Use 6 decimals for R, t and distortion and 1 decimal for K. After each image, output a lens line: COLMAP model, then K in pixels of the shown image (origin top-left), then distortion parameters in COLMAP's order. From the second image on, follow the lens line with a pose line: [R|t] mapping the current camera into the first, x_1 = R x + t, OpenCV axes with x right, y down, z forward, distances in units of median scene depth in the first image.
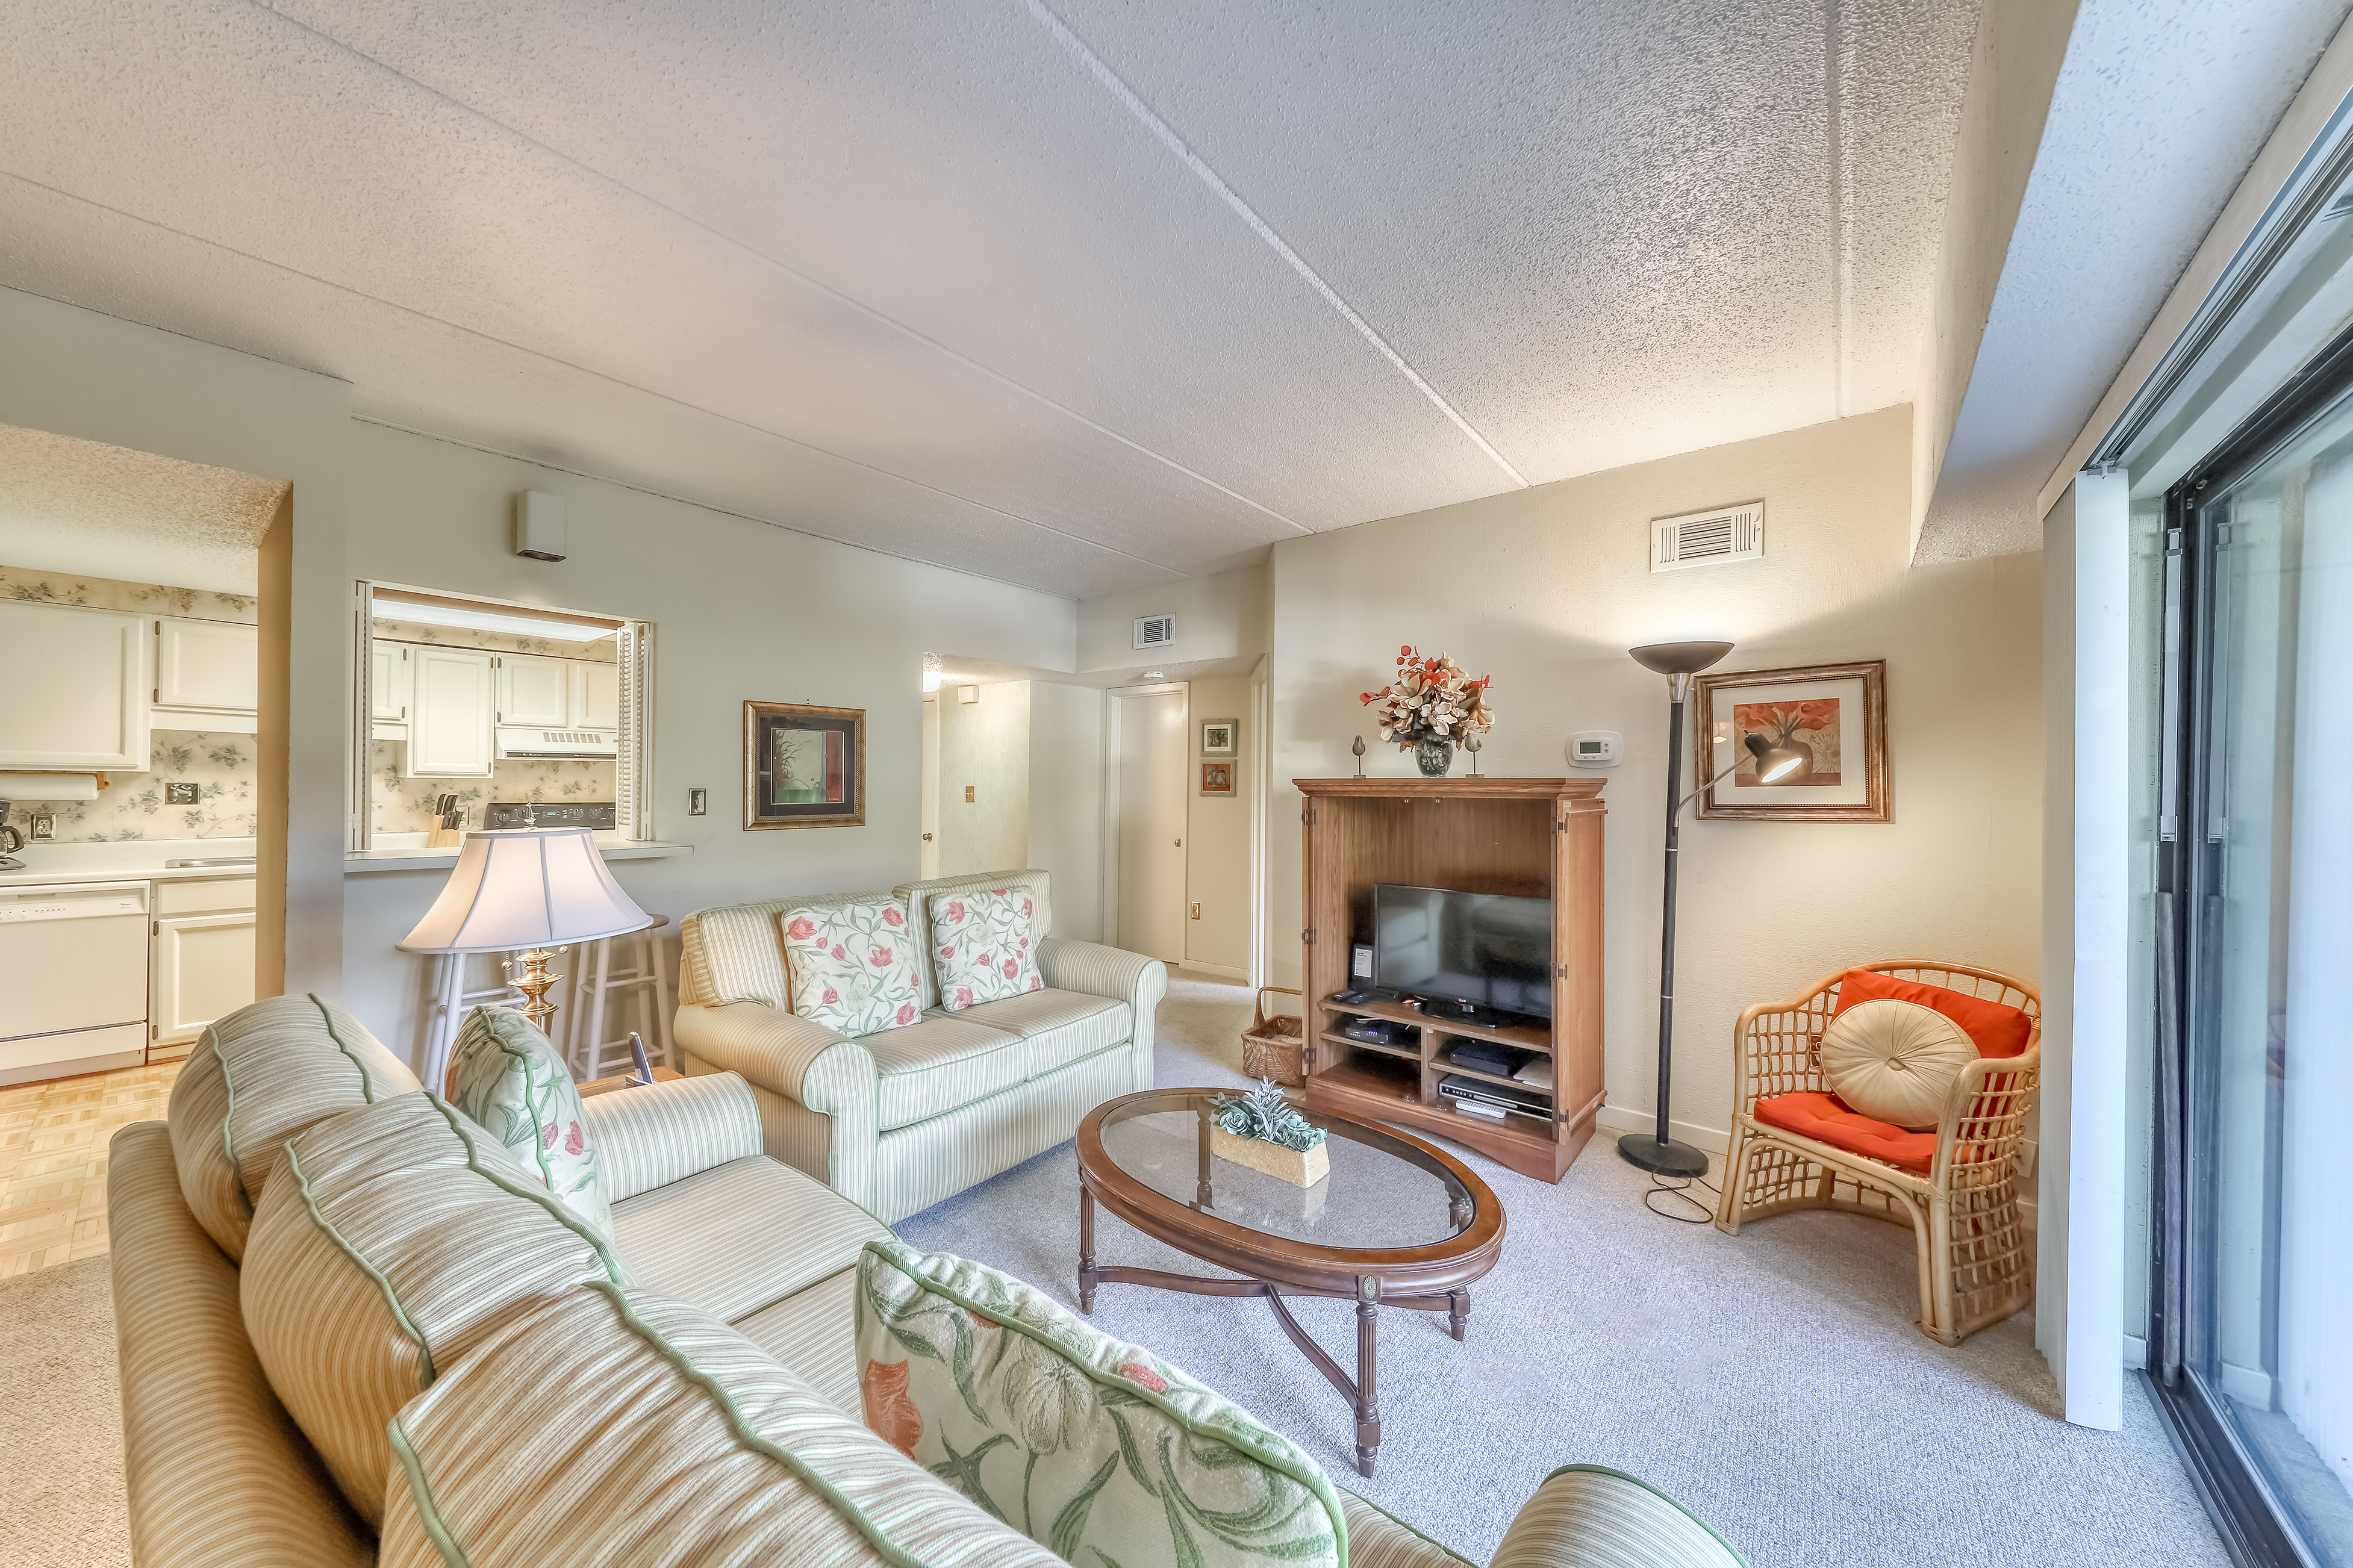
lens RADIAL K [[841.9, 0, 1181.7], [0, 841.9, 787.0], [0, 0, 1]] dist [0.001384, 0.000062]
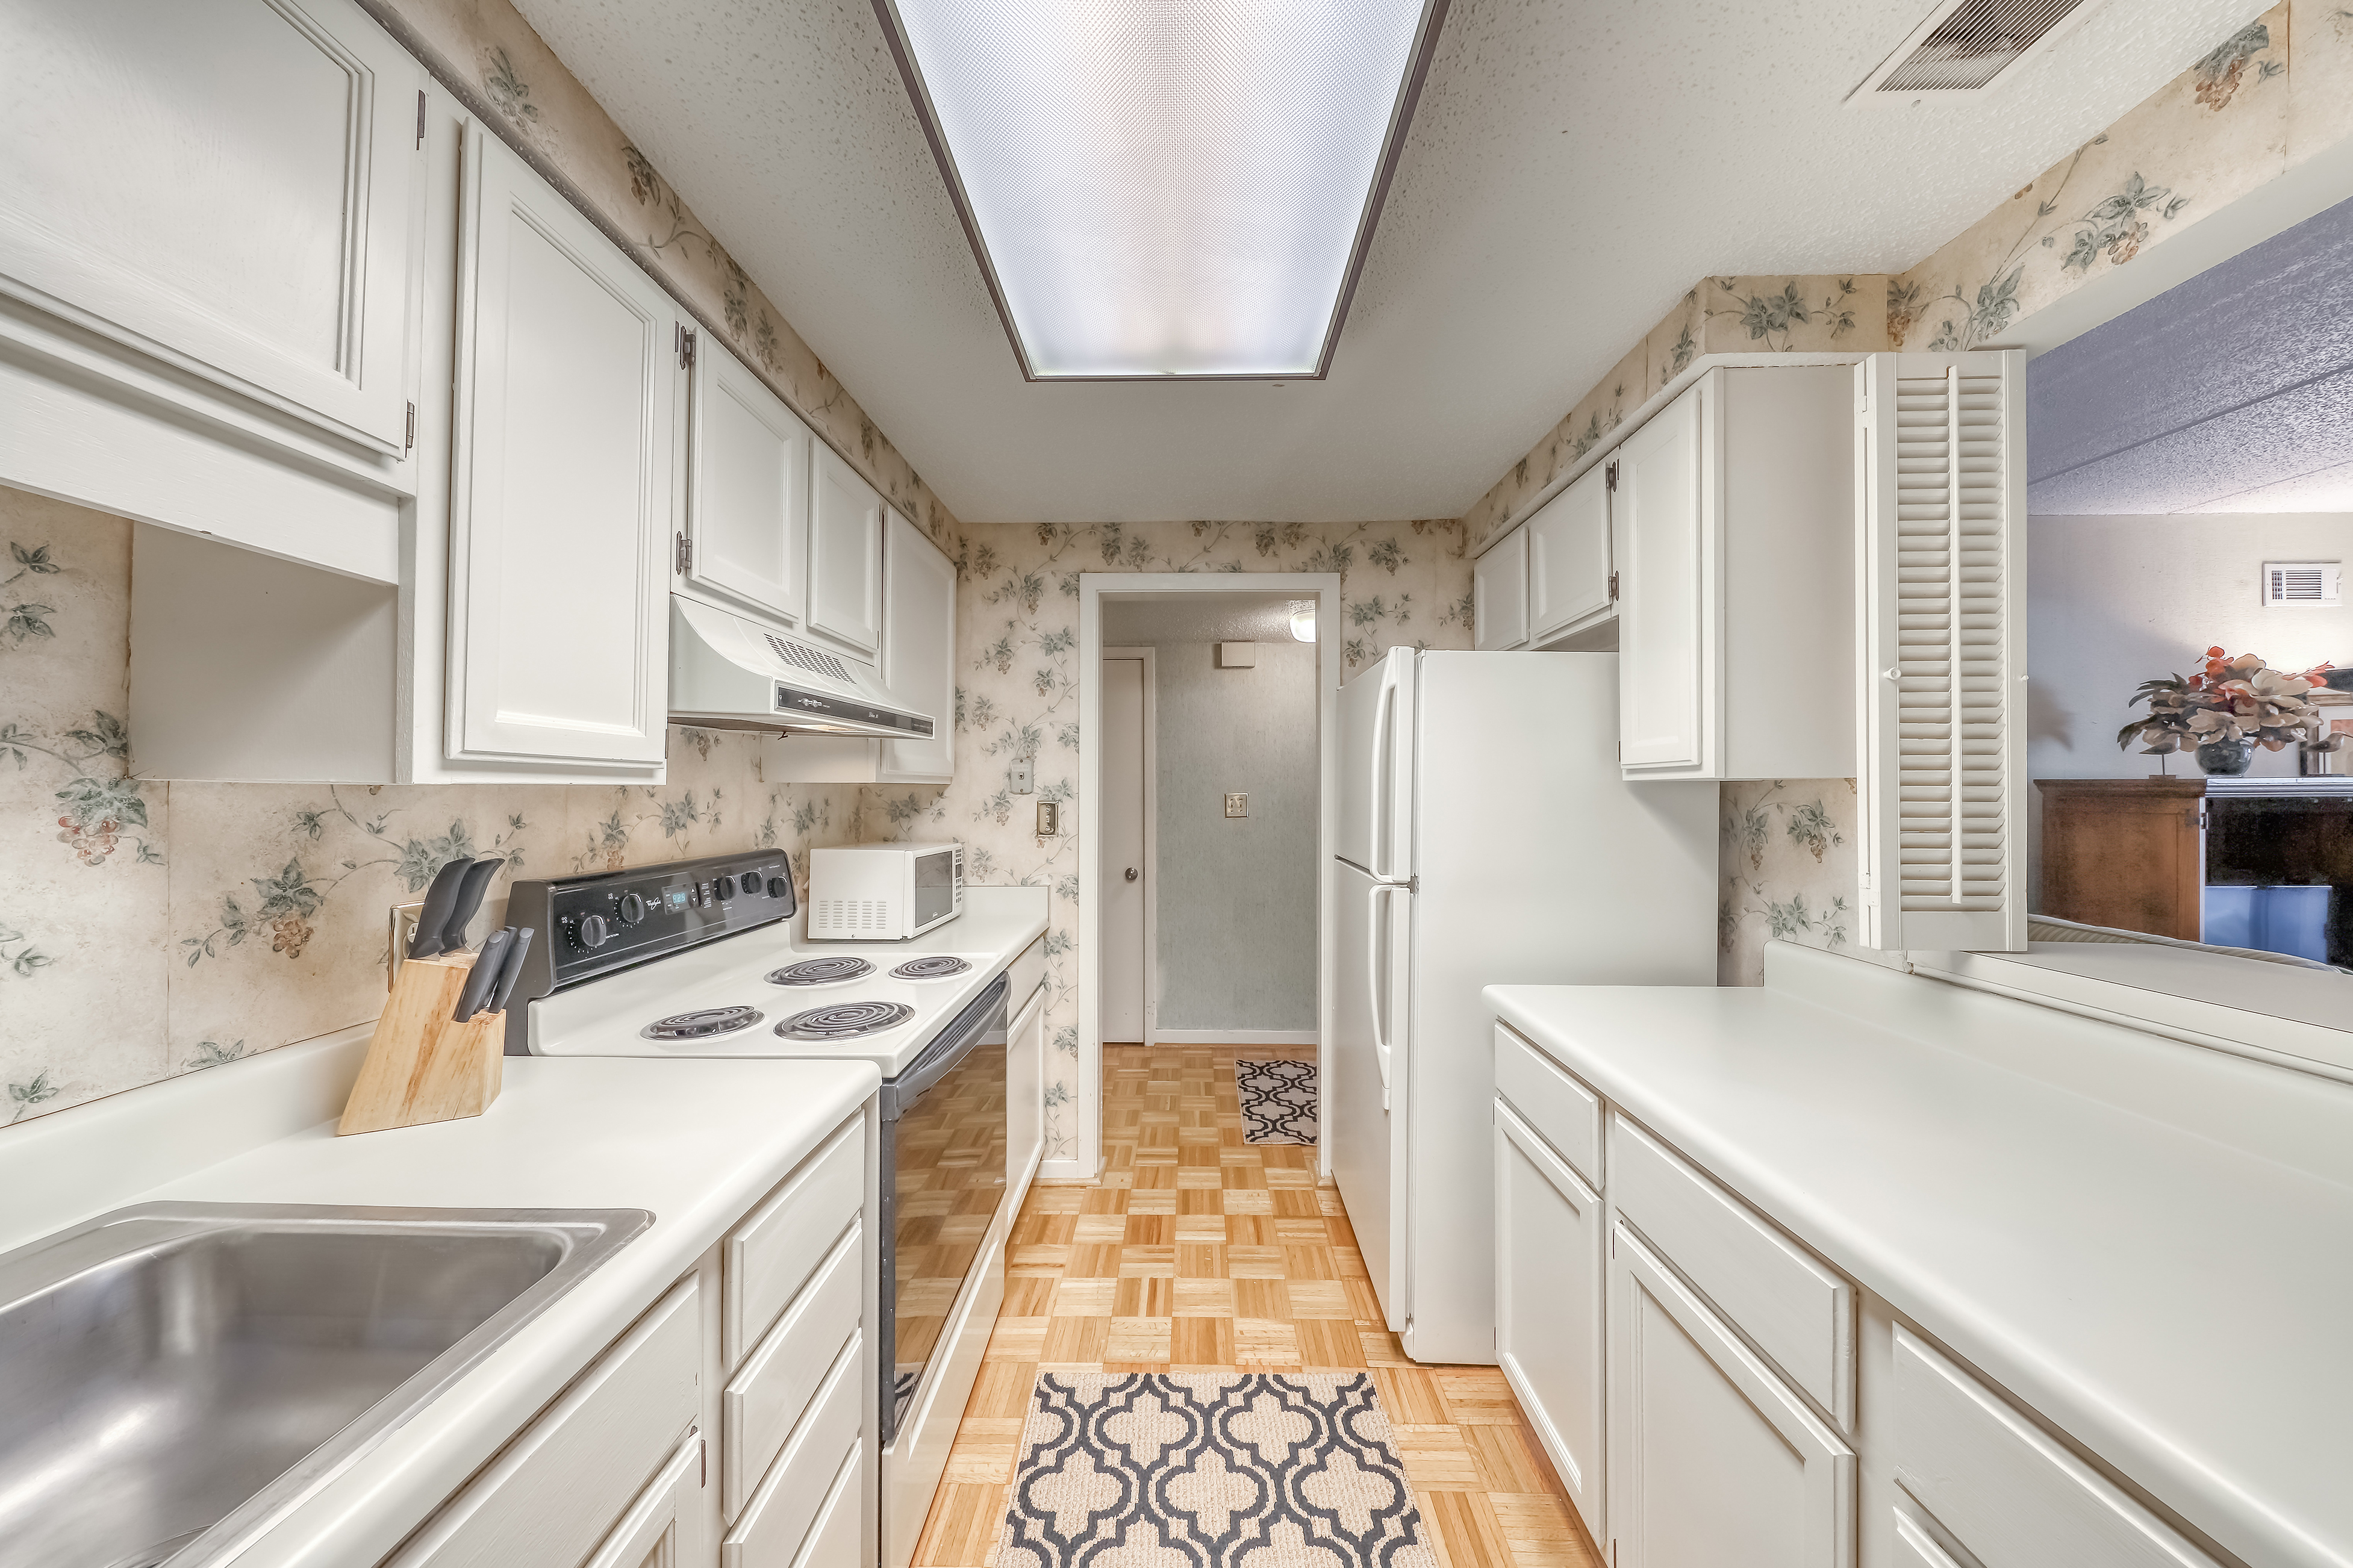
lens RADIAL K [[745.5, 0, 1187.1], [0, 745.5, 782.9], [0, 0, 1]] dist [-0.000487, -0.000048]
pose [[0.791972, -0.004781, 0.610539, -0.964862], [0.010658, 0.999925, -0.005995, -0.008843], [-0.610465, 0.011256, 0.791964, 0.837228]]
